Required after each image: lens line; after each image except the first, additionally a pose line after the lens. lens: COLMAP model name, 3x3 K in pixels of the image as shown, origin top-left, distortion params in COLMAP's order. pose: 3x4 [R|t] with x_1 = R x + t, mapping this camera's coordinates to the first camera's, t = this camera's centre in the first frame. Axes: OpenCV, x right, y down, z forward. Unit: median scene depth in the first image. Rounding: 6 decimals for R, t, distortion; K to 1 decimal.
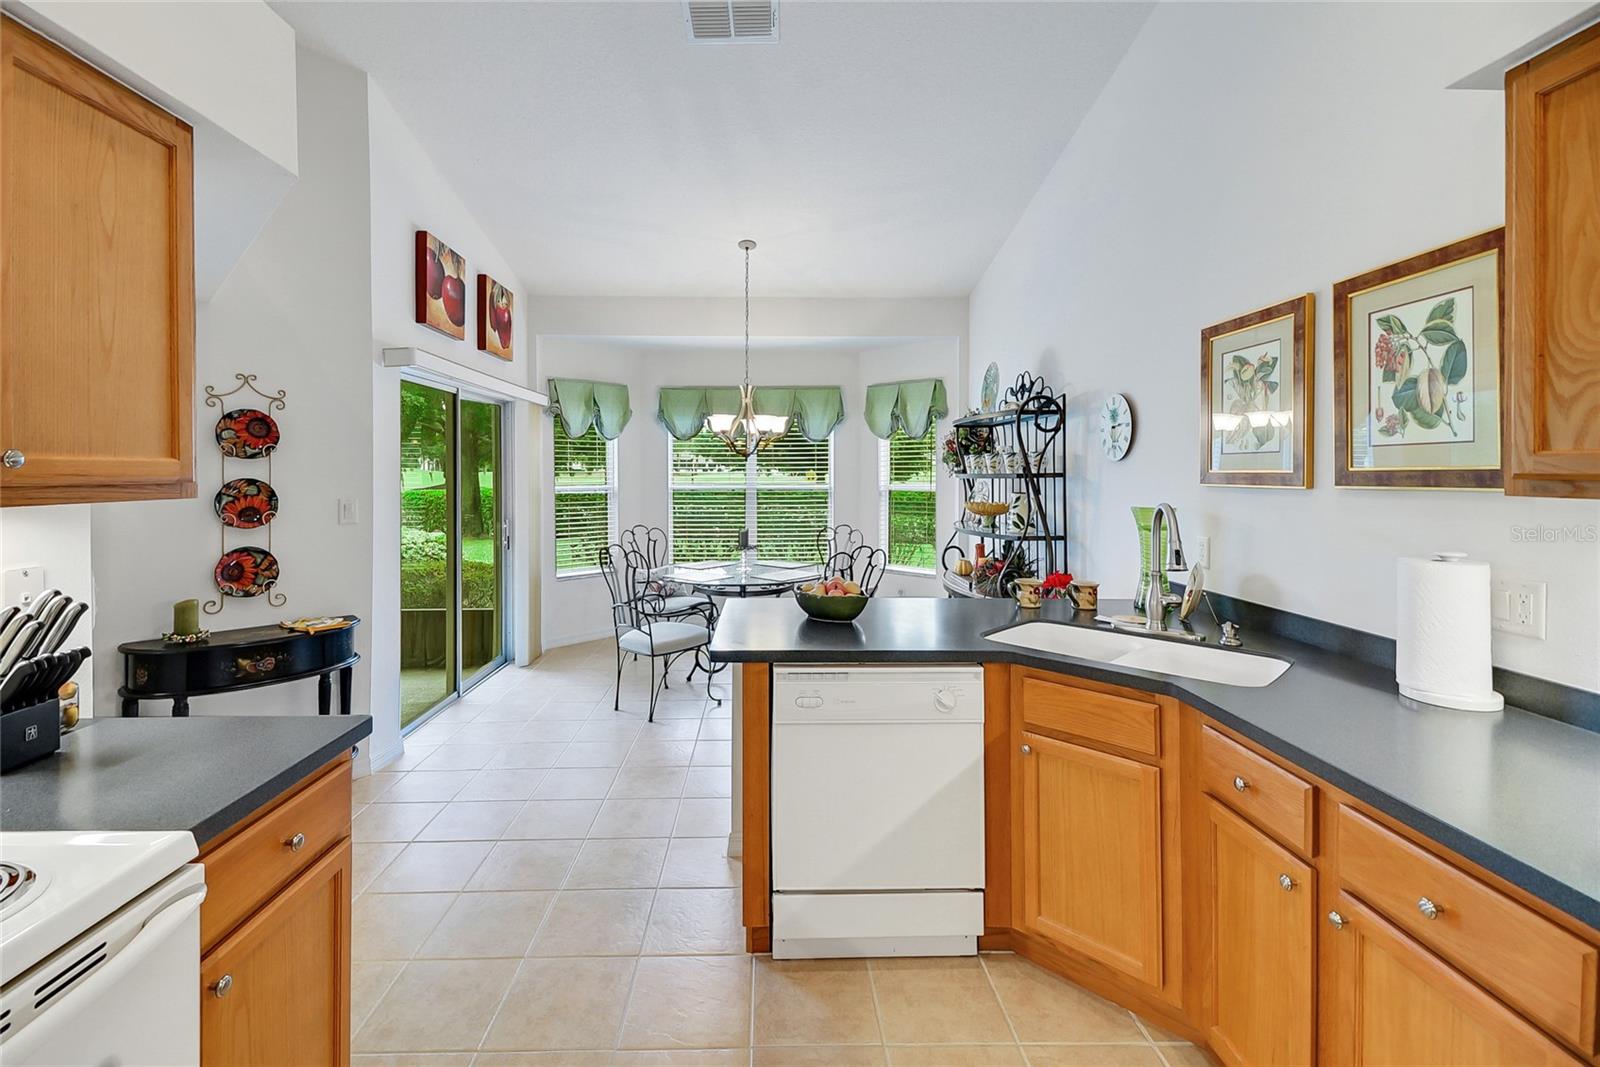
lens RADIAL K [[705.9, 0, 780.7], [0, 705.9, 474.4], [0, 0, 1]] dist [0.043418, -0.019697]
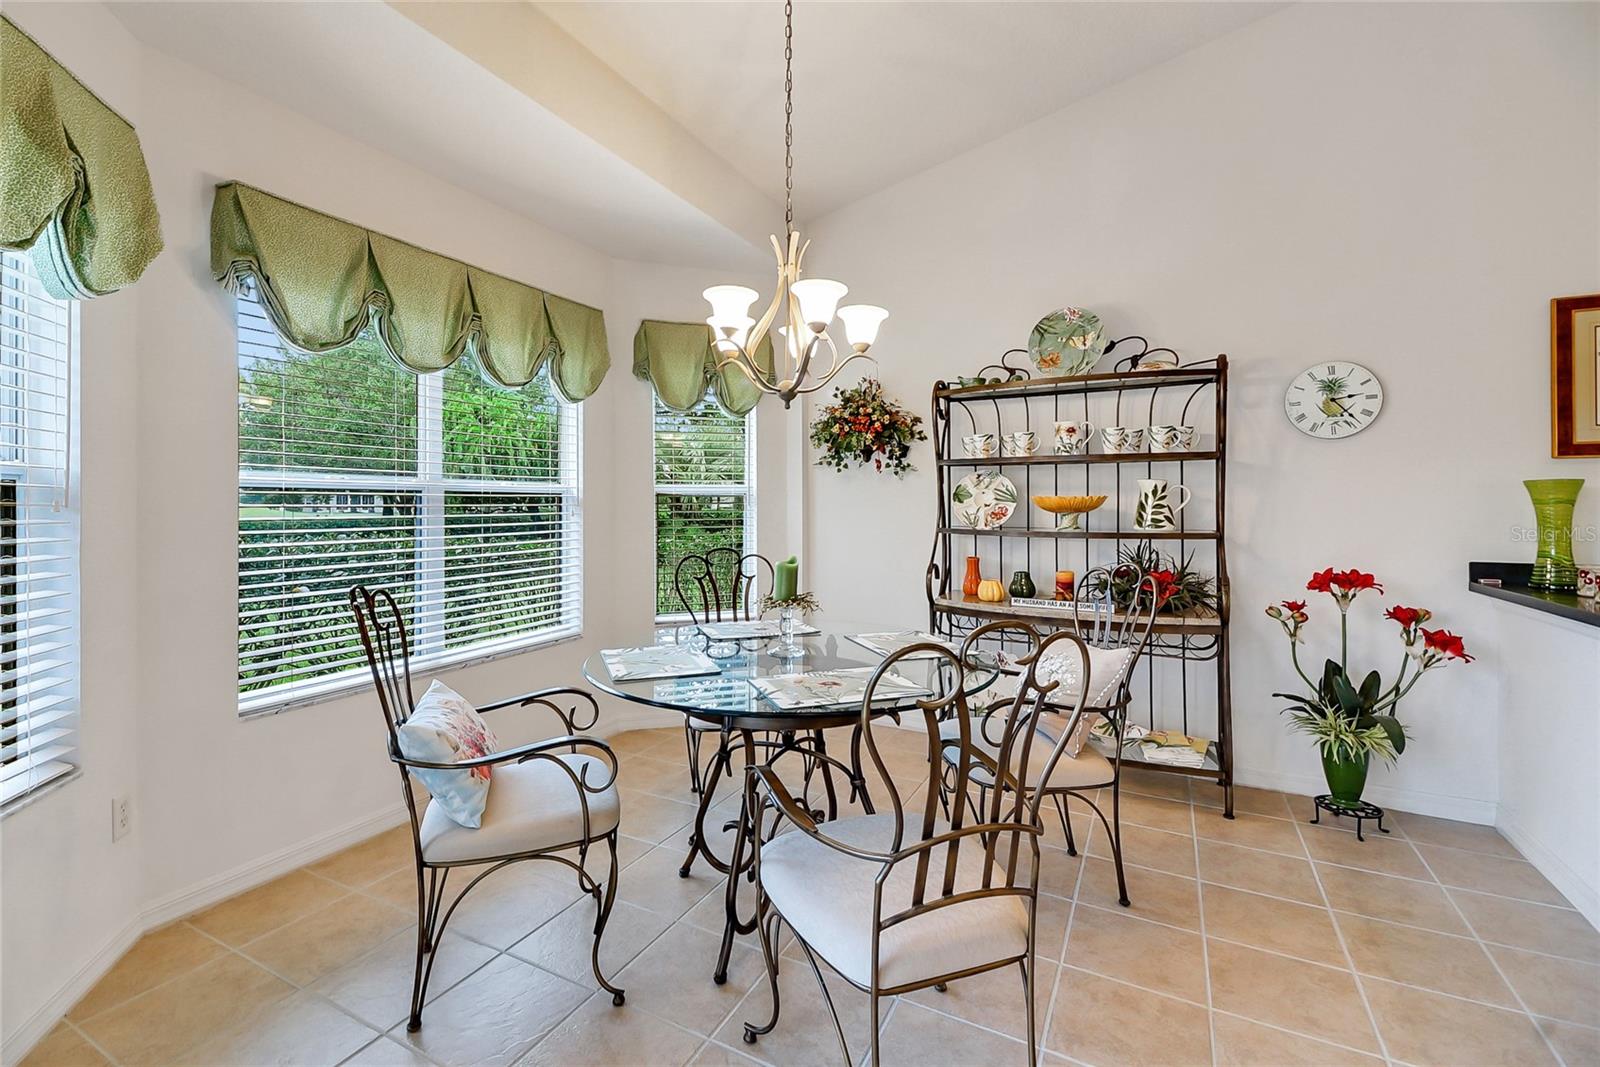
lens RADIAL K [[705.9, 0, 777.8], [0, 705.9, 500.4], [0, 0, 1]] dist [0.043418, -0.019697]
pose [[0.501730, 0.005185, 0.865009, -1.145047], [0.003232, 0.999964, -0.007869, 0.111277], [-0.865018, 0.006744, 0.501695, 2.038709]]
